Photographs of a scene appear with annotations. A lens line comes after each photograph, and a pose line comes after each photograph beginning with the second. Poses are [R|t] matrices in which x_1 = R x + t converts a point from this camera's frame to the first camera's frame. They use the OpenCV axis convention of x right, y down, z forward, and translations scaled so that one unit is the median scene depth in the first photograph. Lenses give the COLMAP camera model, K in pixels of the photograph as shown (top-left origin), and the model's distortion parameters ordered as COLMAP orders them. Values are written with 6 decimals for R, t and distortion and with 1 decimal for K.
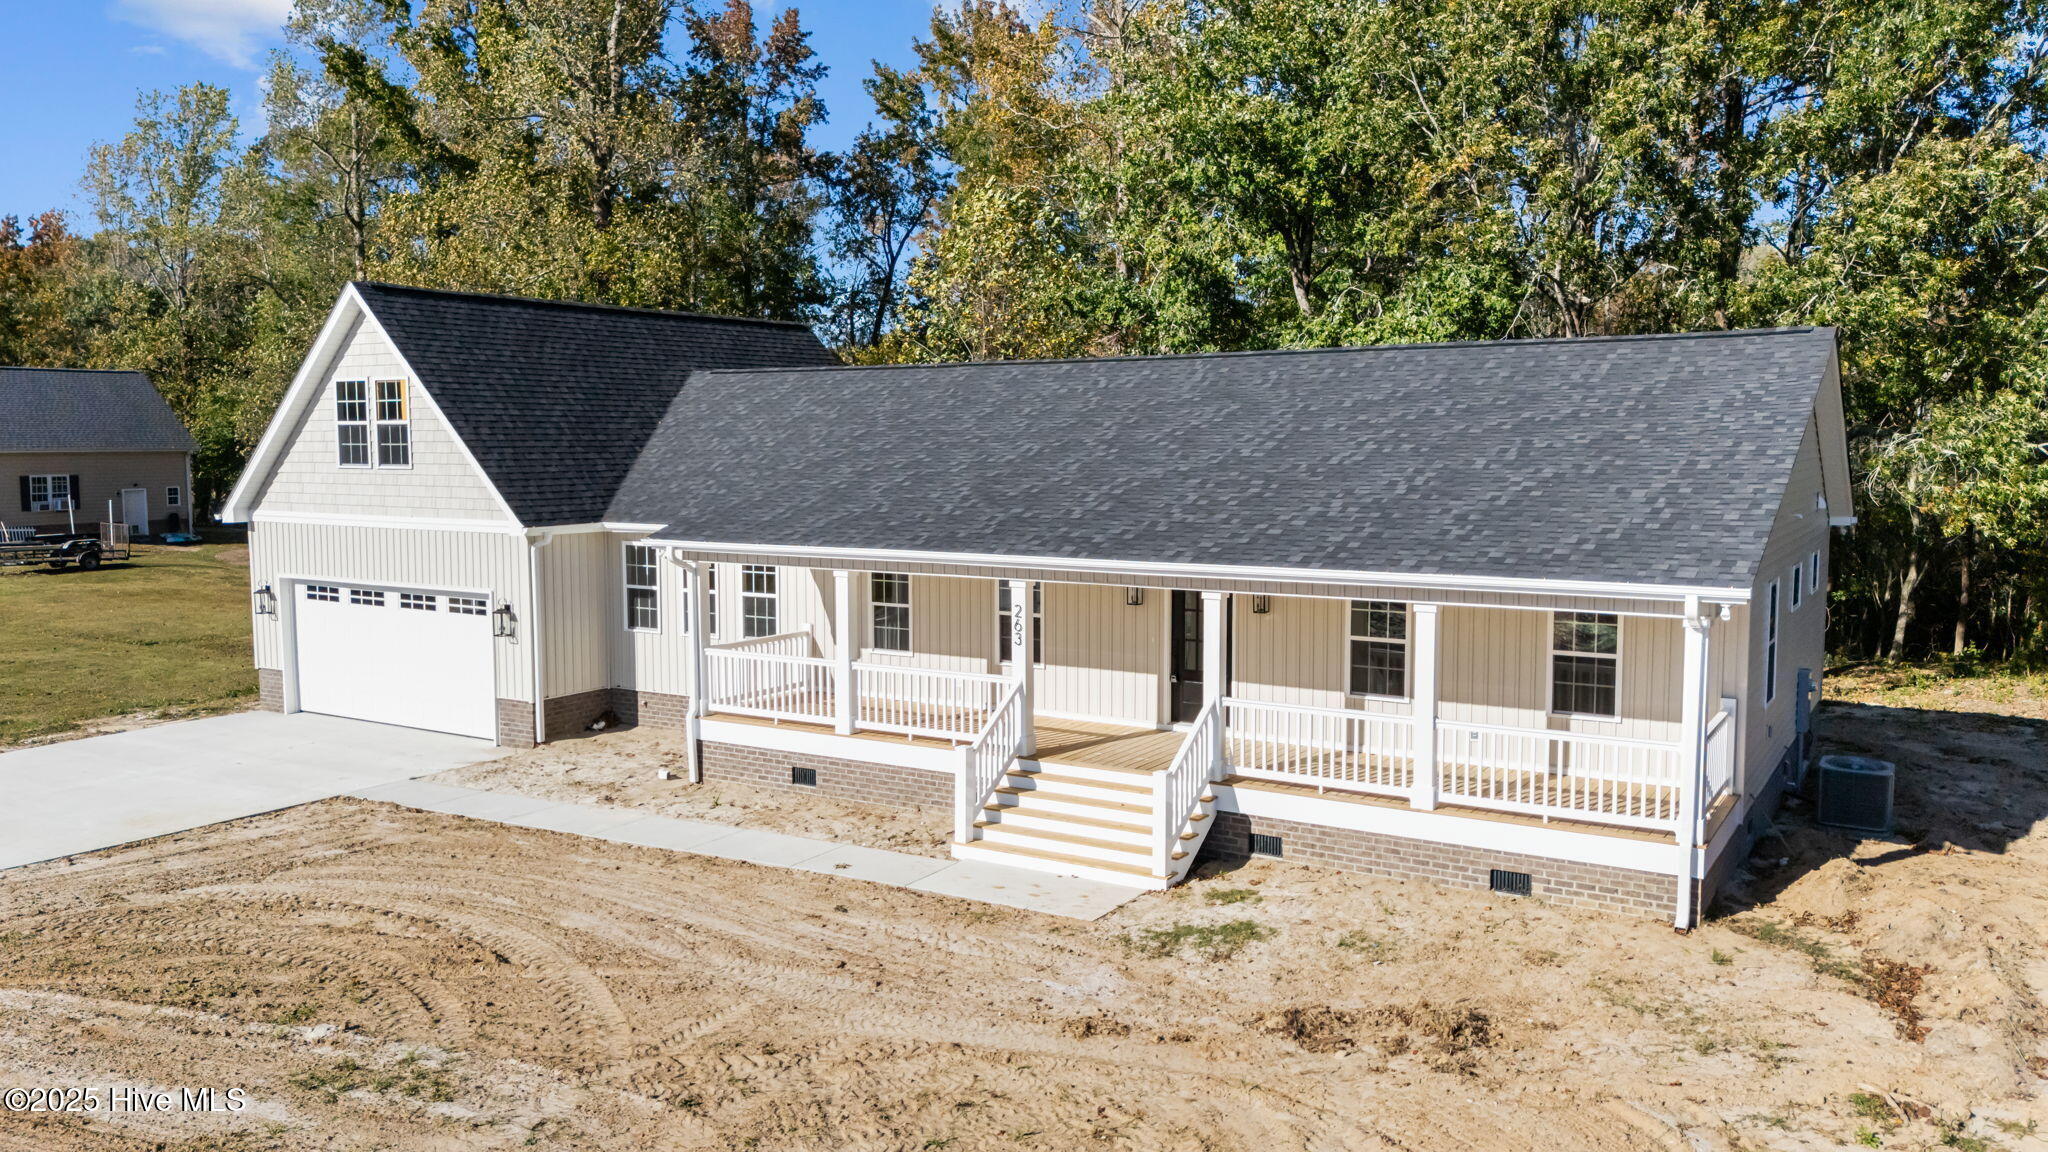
lens RADIAL K [[1528.4, 0, 1024.0], [0, 1528.4, 576.0], [0, 0, 1]] dist [0.051621, -0.007587]
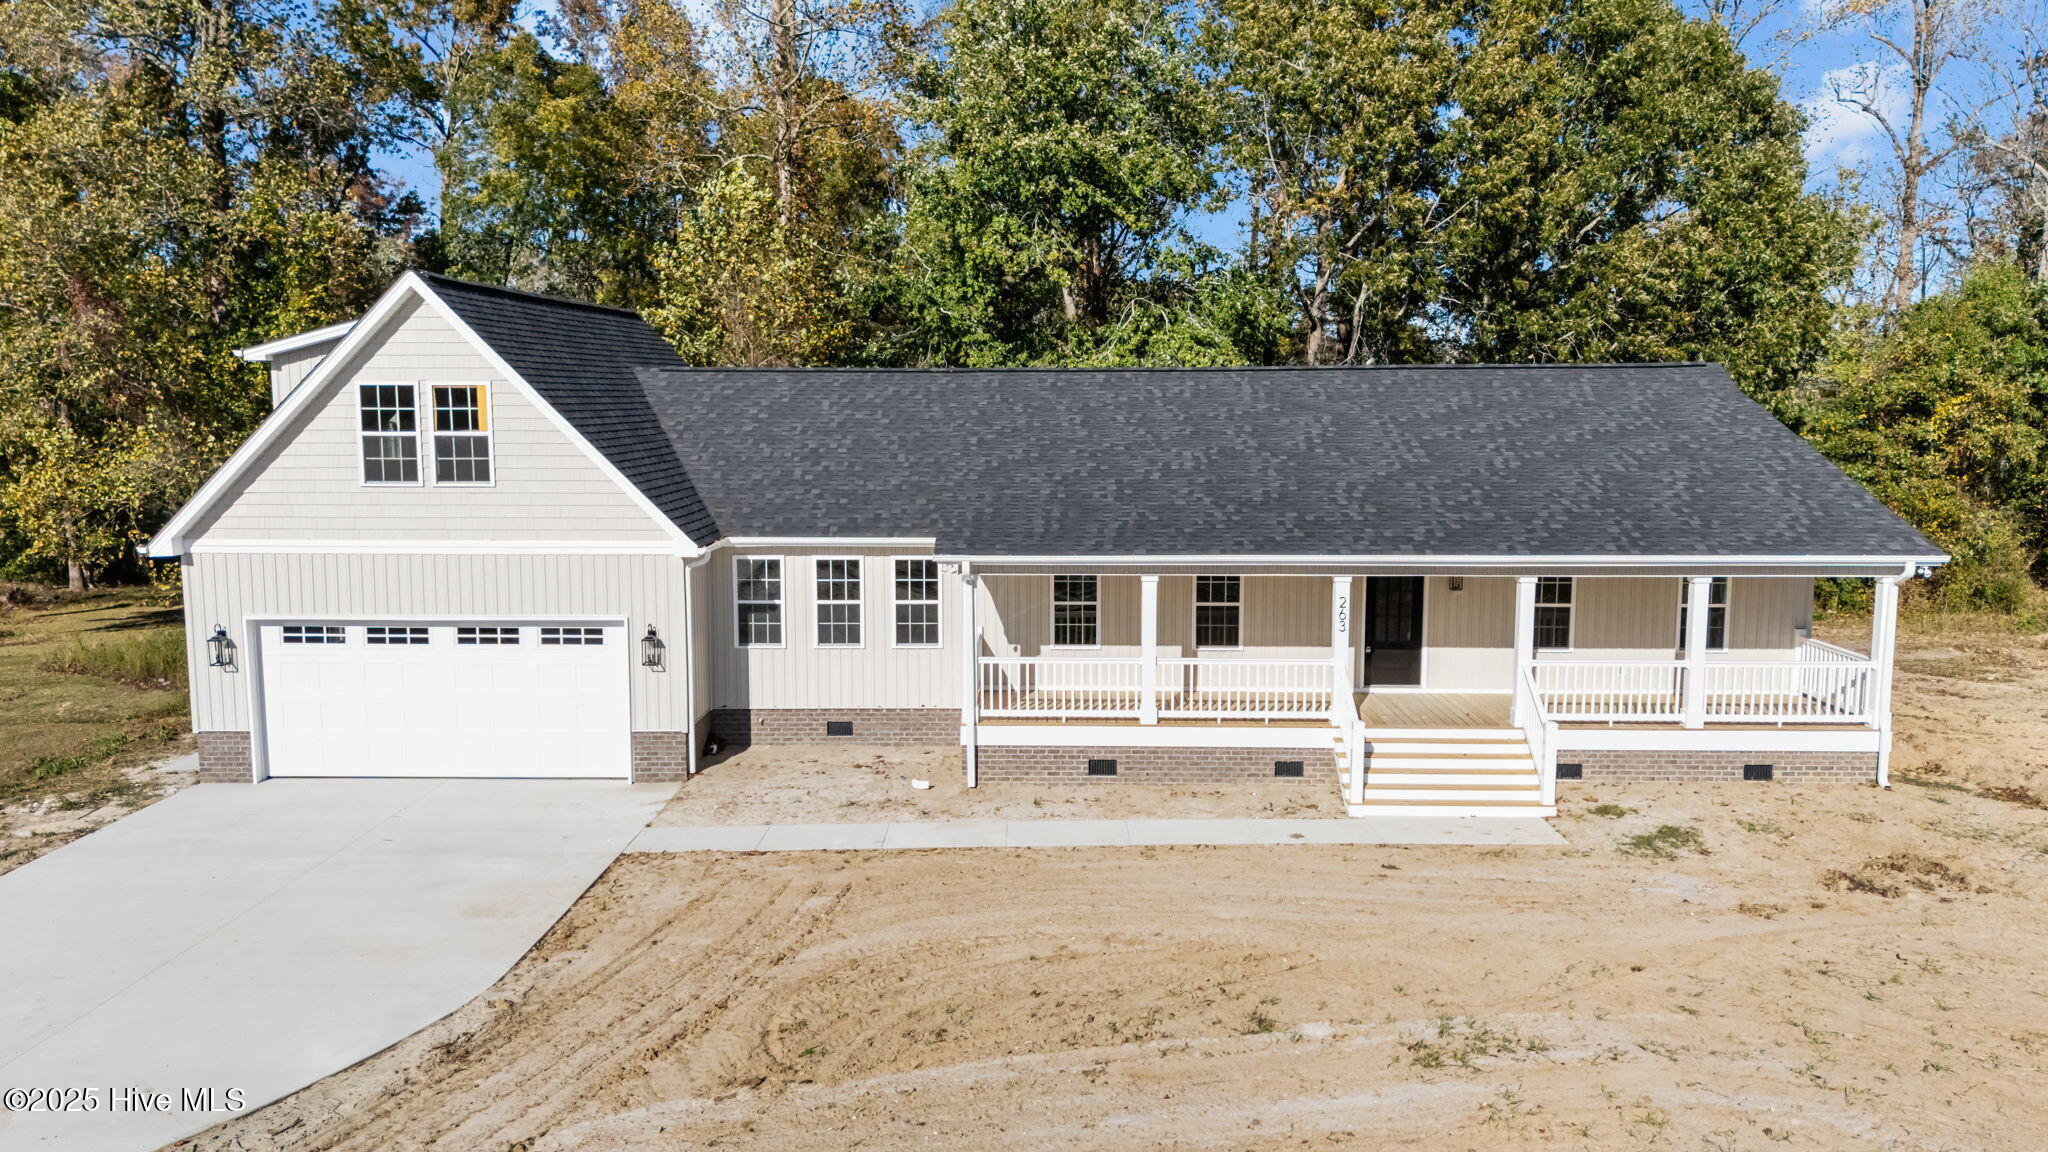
lens RADIAL K [[1502.6, 0, 1024.0], [0, 1502.6, 576.0], [0, 0, 1]] dist [0.066327, -0.053349]
pose [[0.857865, -0.058502, 0.510534, -0.727635], [0.044613, 0.998226, 0.039421, -0.048363], [-0.511934, -0.011041, 0.858954, 0.119721]]
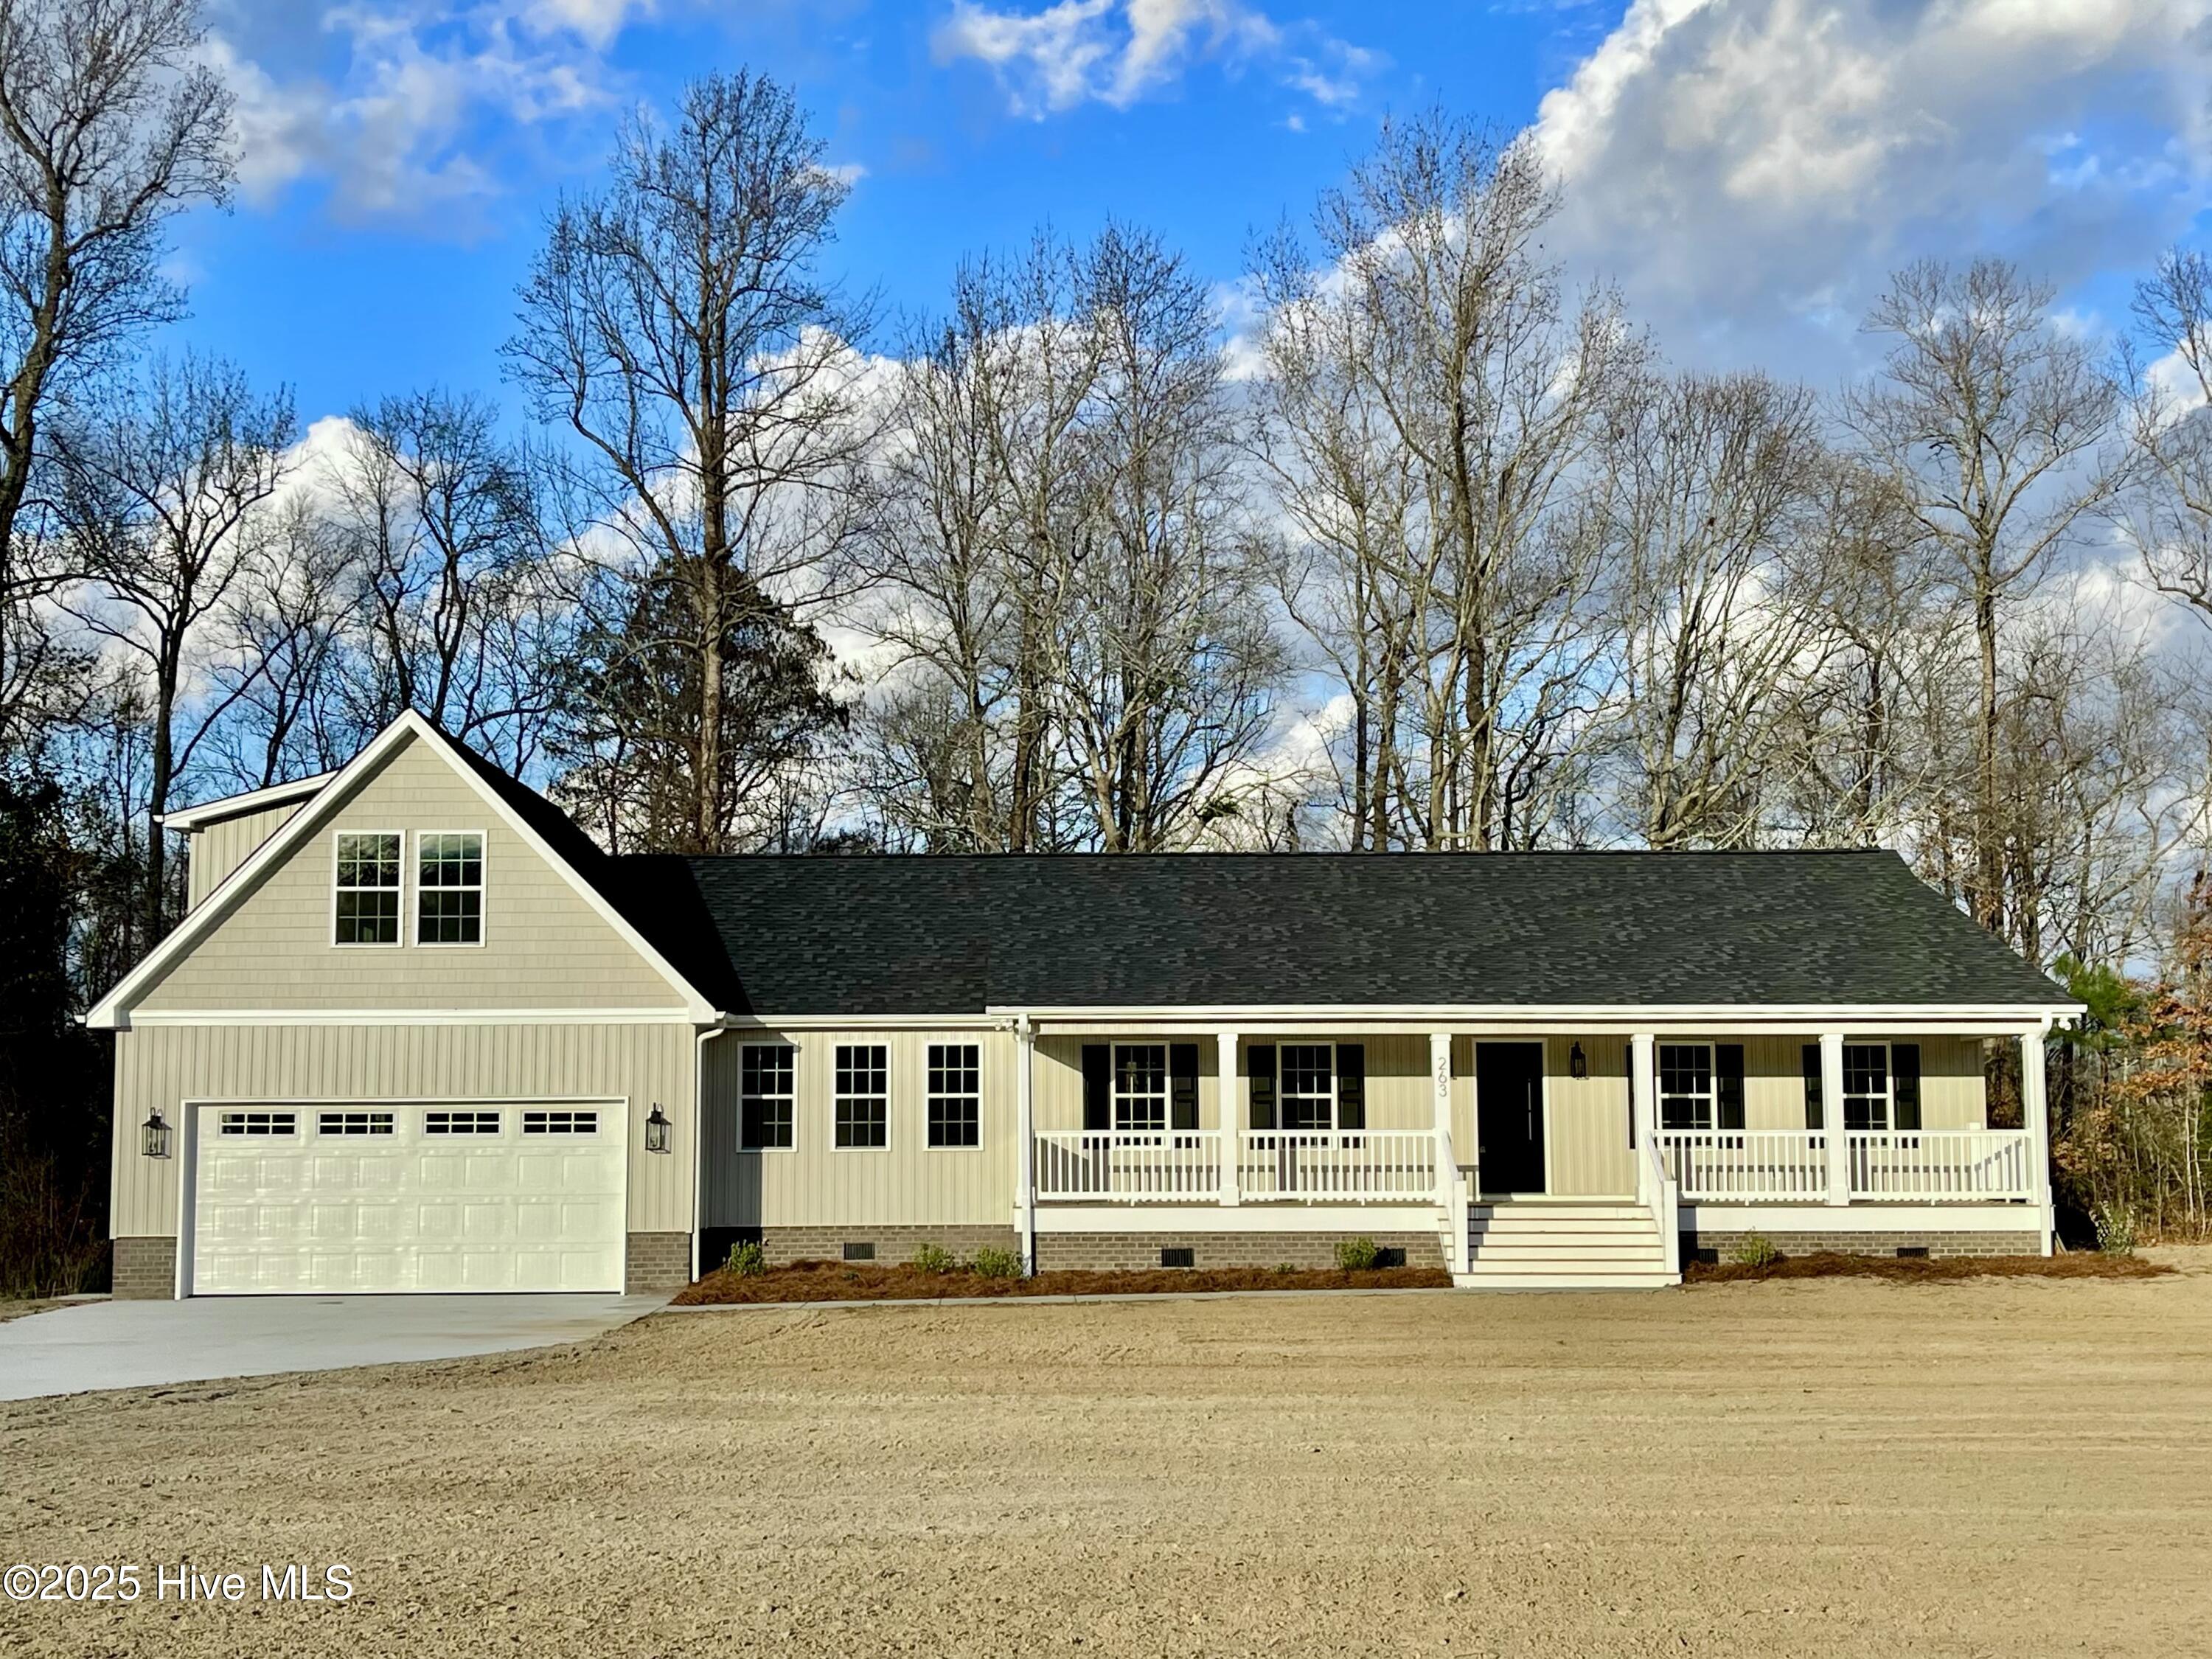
lens RADIAL K [[2735.2, 0, 1106.0], [0, 2735.2, 829.5], [0, 0, 1]] dist [0.039744, 0.026221]
pose [[0.832591, 0.058271, 0.550814, -1.126957], [0.053497, 0.981341, -0.184683, 0.181653], [-0.551298, 0.183232, 0.813939, -0.394750]]
